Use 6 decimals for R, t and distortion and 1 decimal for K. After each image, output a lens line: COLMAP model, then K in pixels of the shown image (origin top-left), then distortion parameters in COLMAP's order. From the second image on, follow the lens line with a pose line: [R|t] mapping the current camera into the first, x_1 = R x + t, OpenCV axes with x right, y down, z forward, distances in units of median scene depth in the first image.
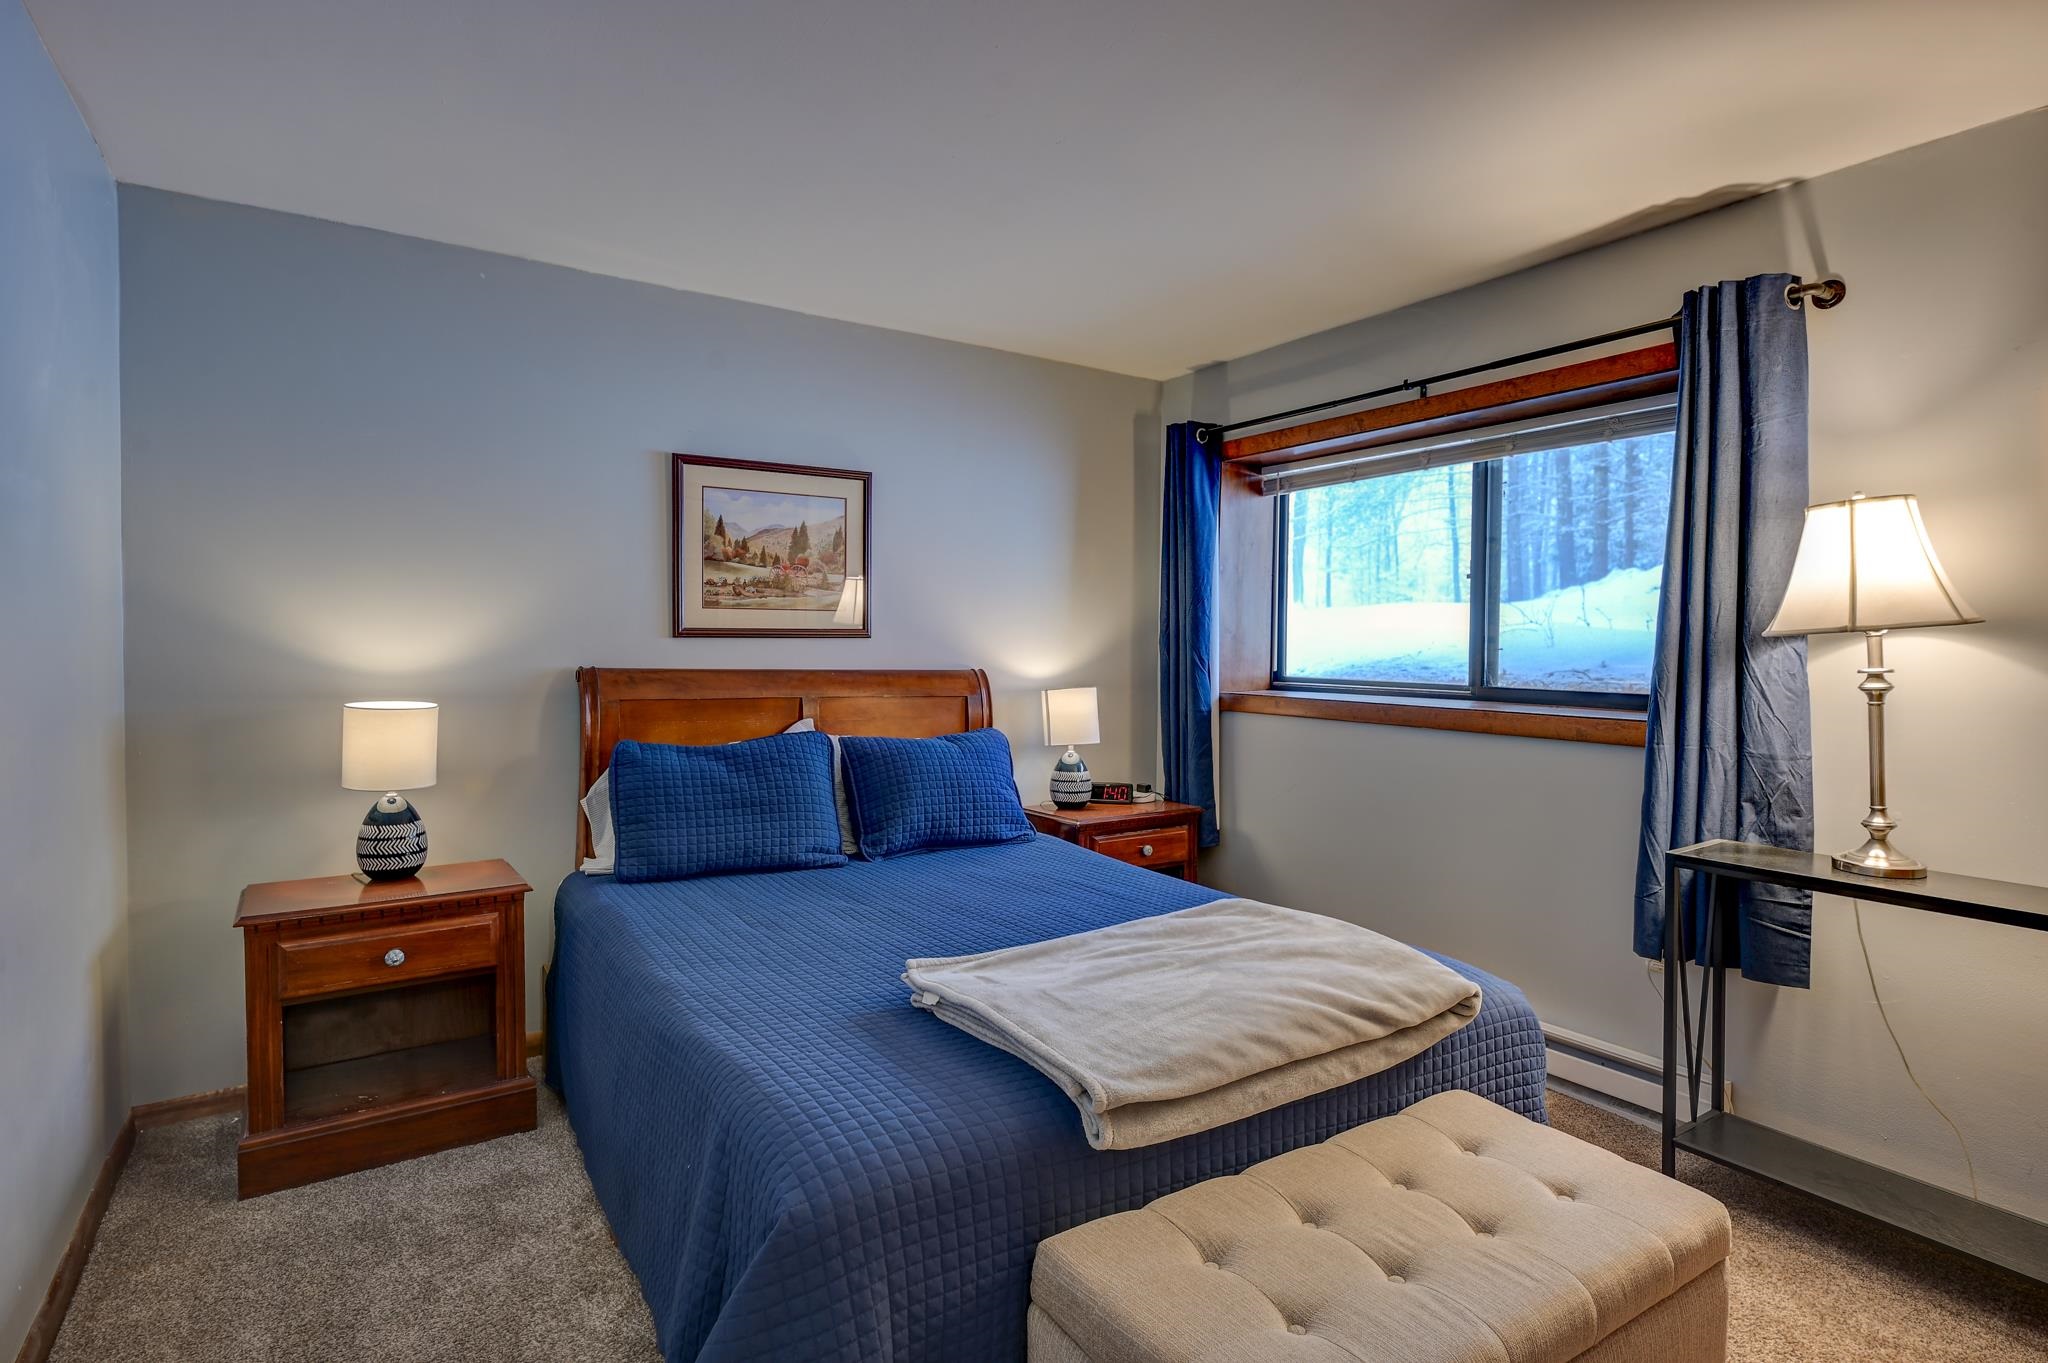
lens RADIAL K [[1019.0, 0, 1018.1], [0, 1019.0, 671.3], [0, 0, 1]] dist [0.001831, 0.000600]
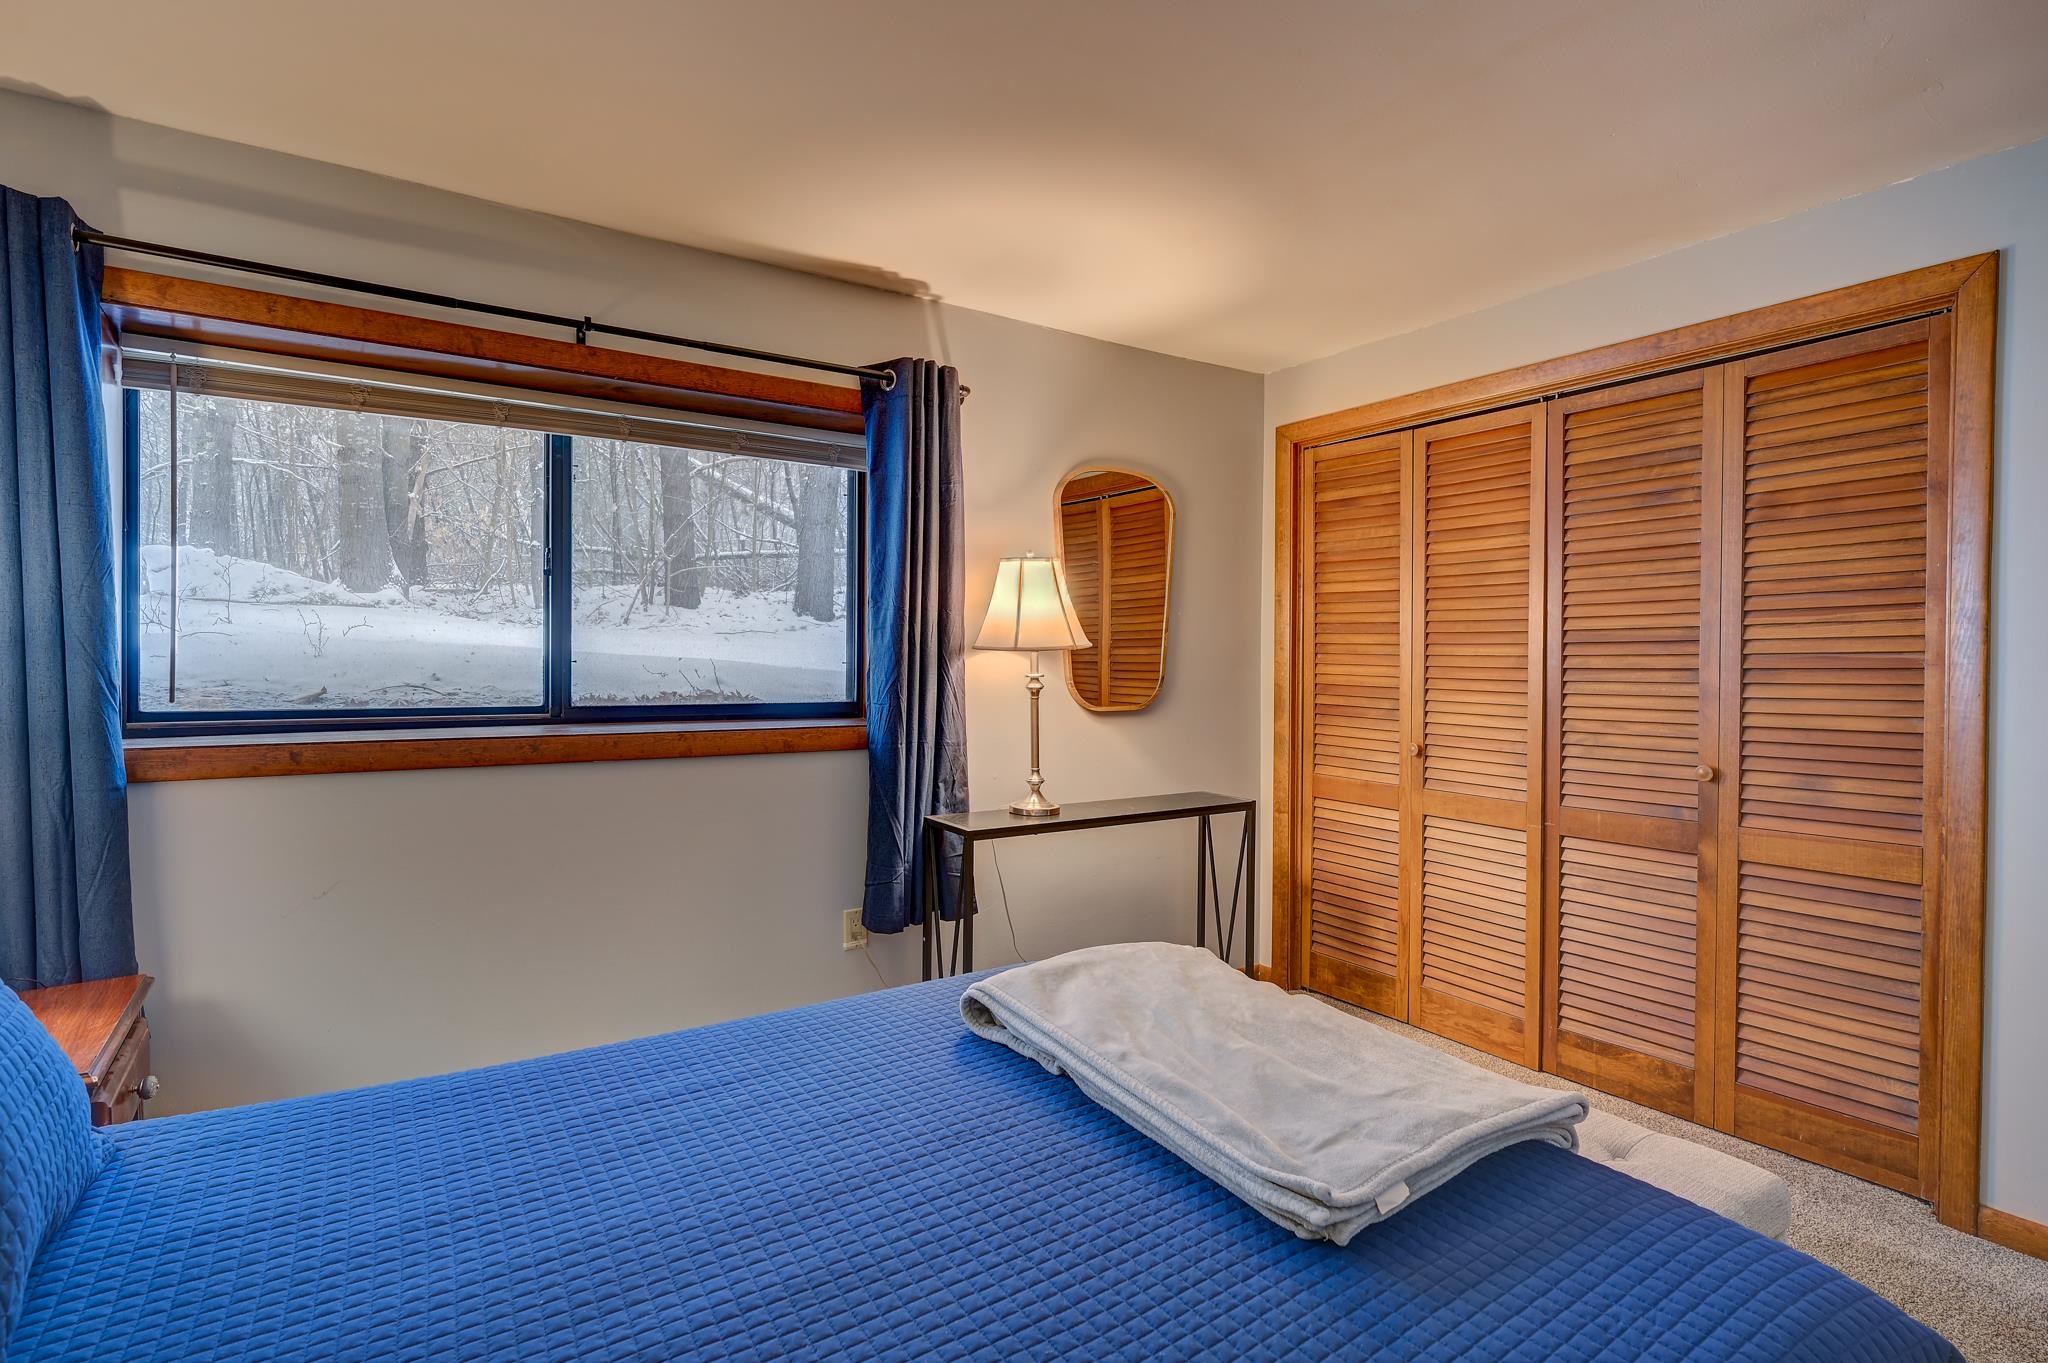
lens RADIAL K [[1019.0, 0, 1018.1], [0, 1019.0, 671.3], [0, 0, 1]] dist [0.001831, 0.000600]
pose [[-0.002103, -0.020472, 0.999788, -0.404043], [0.020459, 0.999580, 0.020511, -0.024239], [-0.999788, 0.020498, -0.001684, 0.676336]]
